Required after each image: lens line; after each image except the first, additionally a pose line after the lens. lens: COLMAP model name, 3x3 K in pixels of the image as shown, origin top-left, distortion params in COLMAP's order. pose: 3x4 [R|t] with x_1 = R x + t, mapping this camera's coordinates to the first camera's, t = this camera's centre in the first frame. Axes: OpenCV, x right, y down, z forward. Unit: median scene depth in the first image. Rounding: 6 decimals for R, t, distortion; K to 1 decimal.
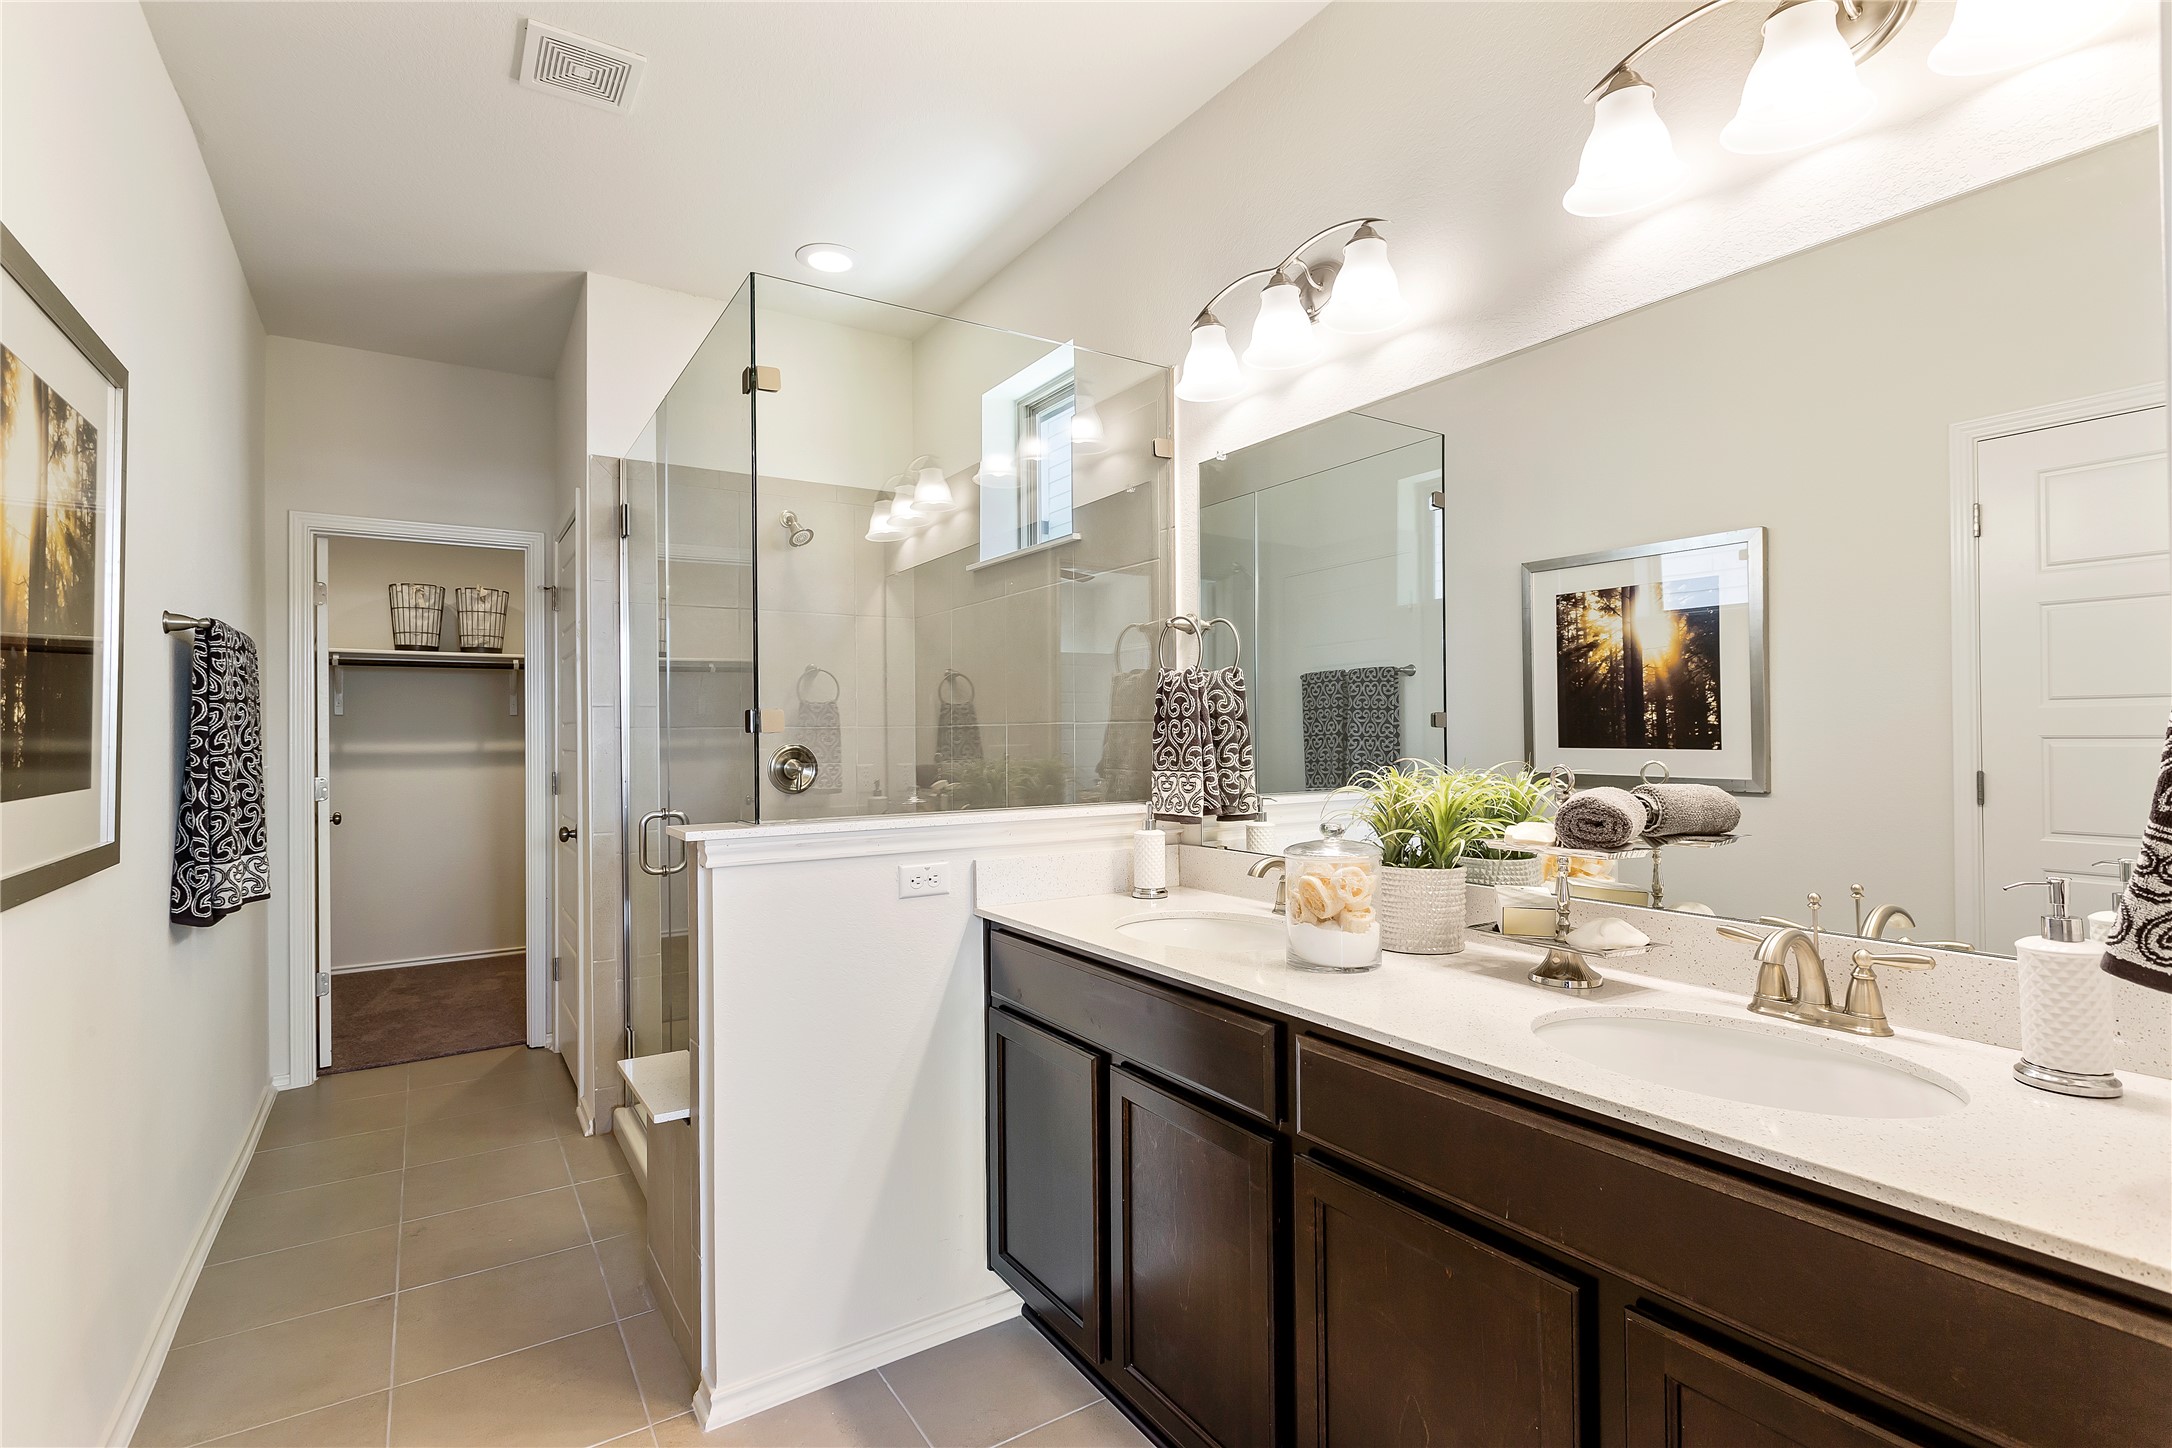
lens RADIAL K [[1038.7, 0, 1086.0], [0, 1038.7, 724.0], [0, 0, 1]] dist [-0.001276, -0.000351]
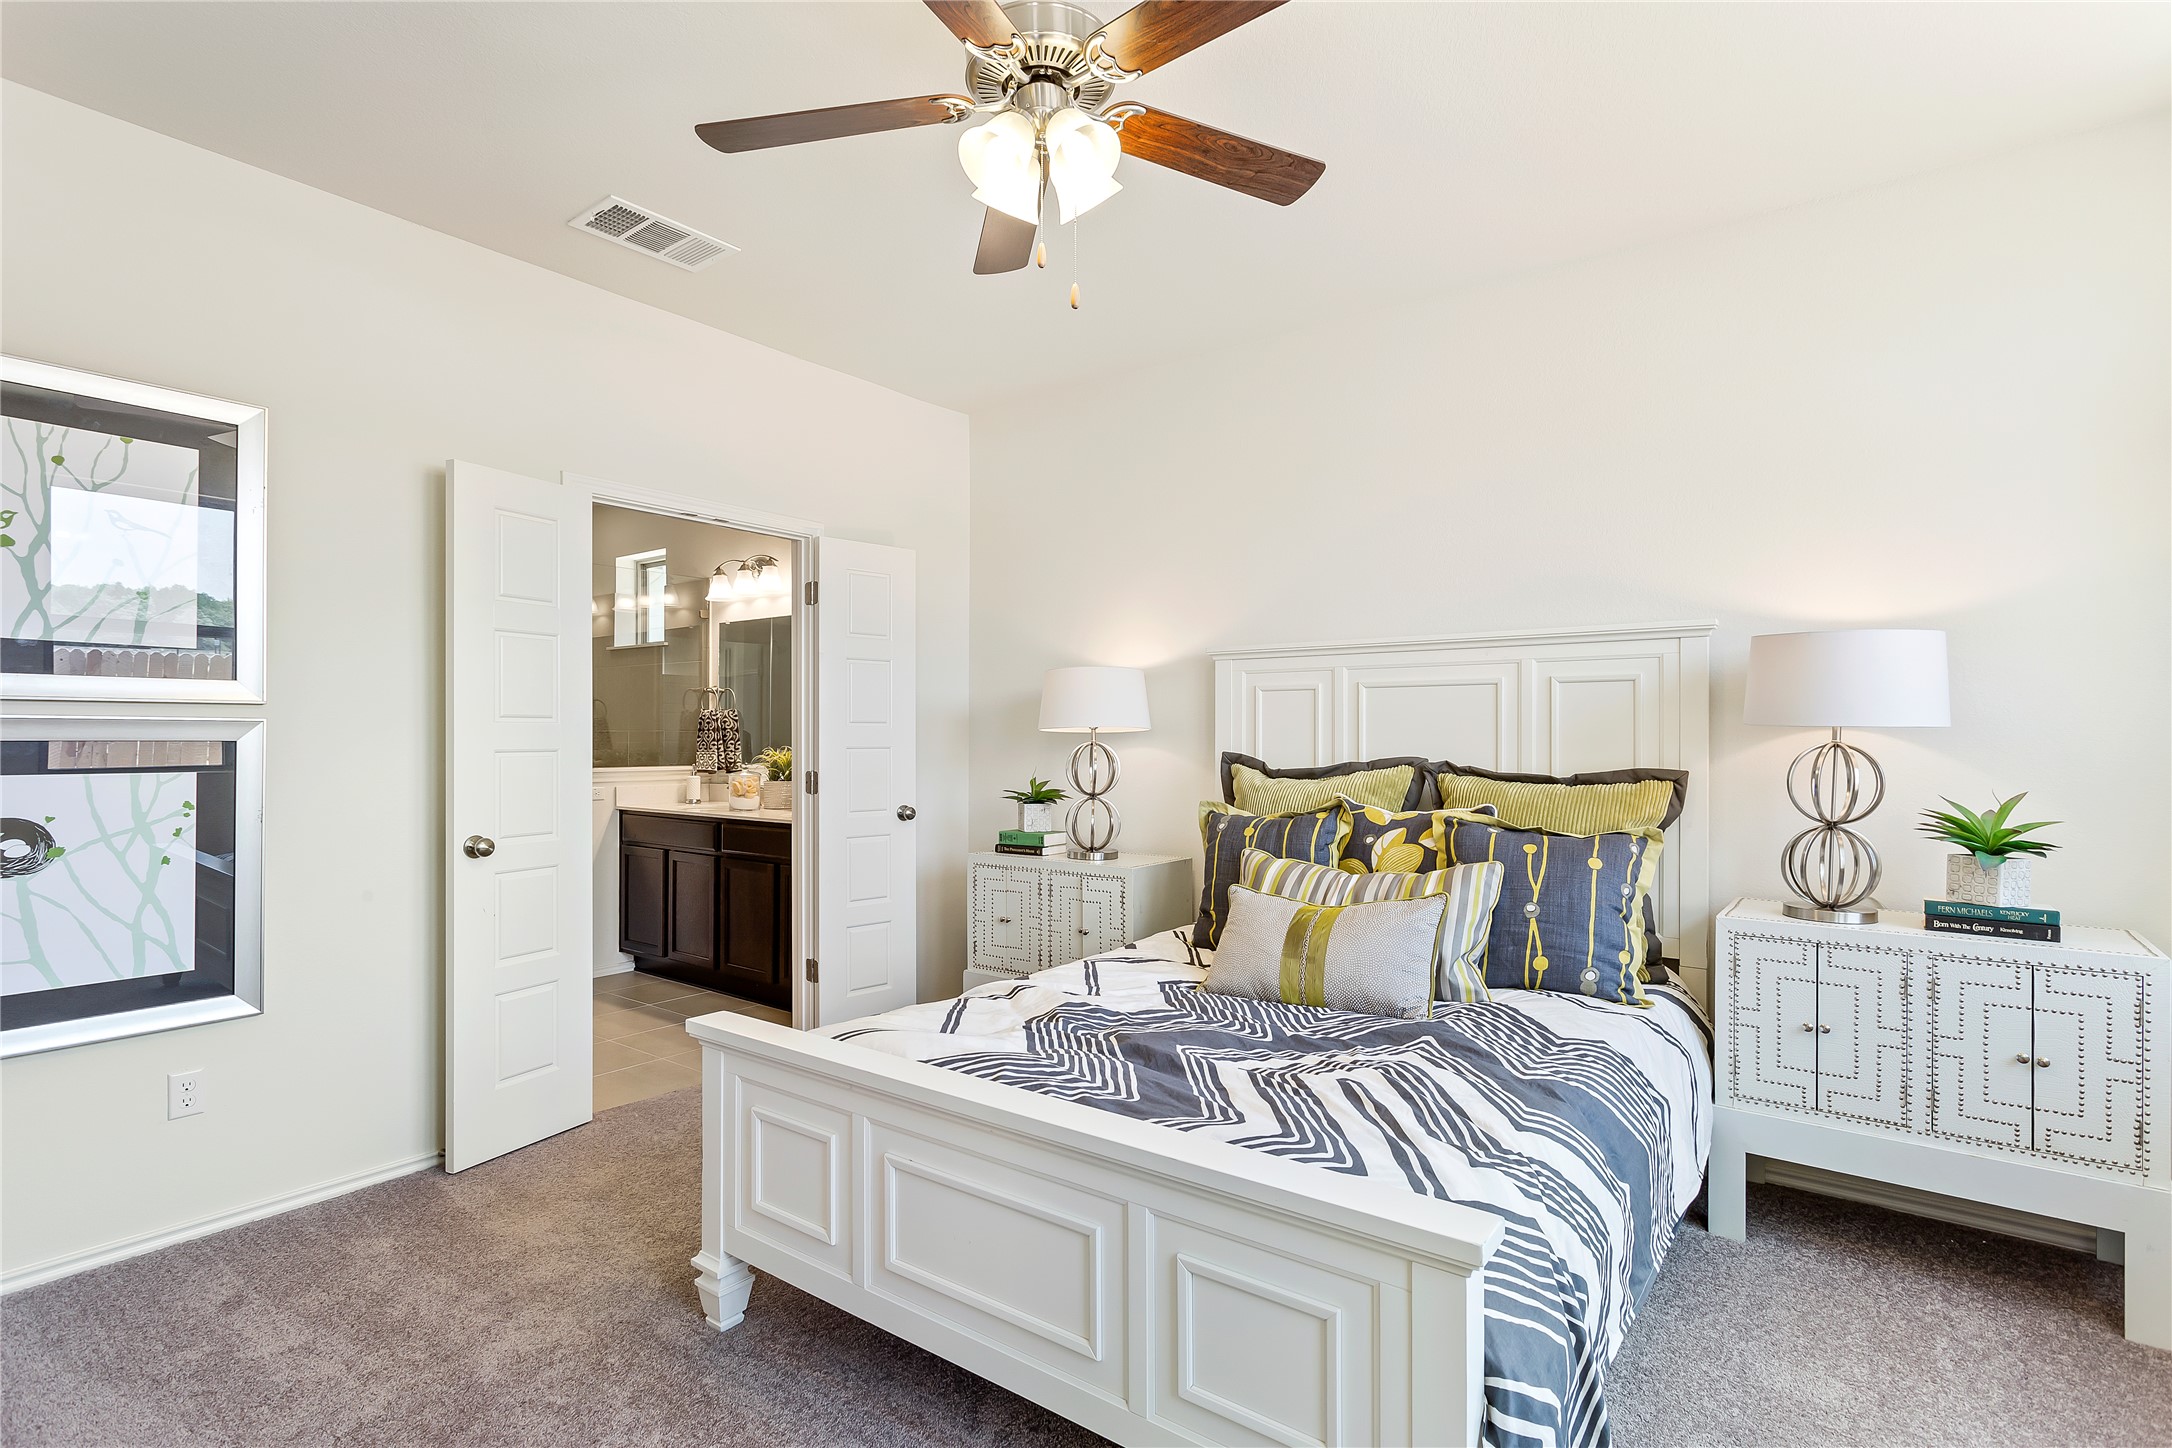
lens RADIAL K [[1038.7, 0, 1086.0], [0, 1038.7, 724.0], [0, 0, 1]] dist [-0.001276, -0.000351]
pose [[0.939496, 0.013752, 0.342284, 0.086783], [-0.014892, 0.999889, 0.000703, -0.033644], [-0.342237, -0.005758, 0.939596, -1.536335]]
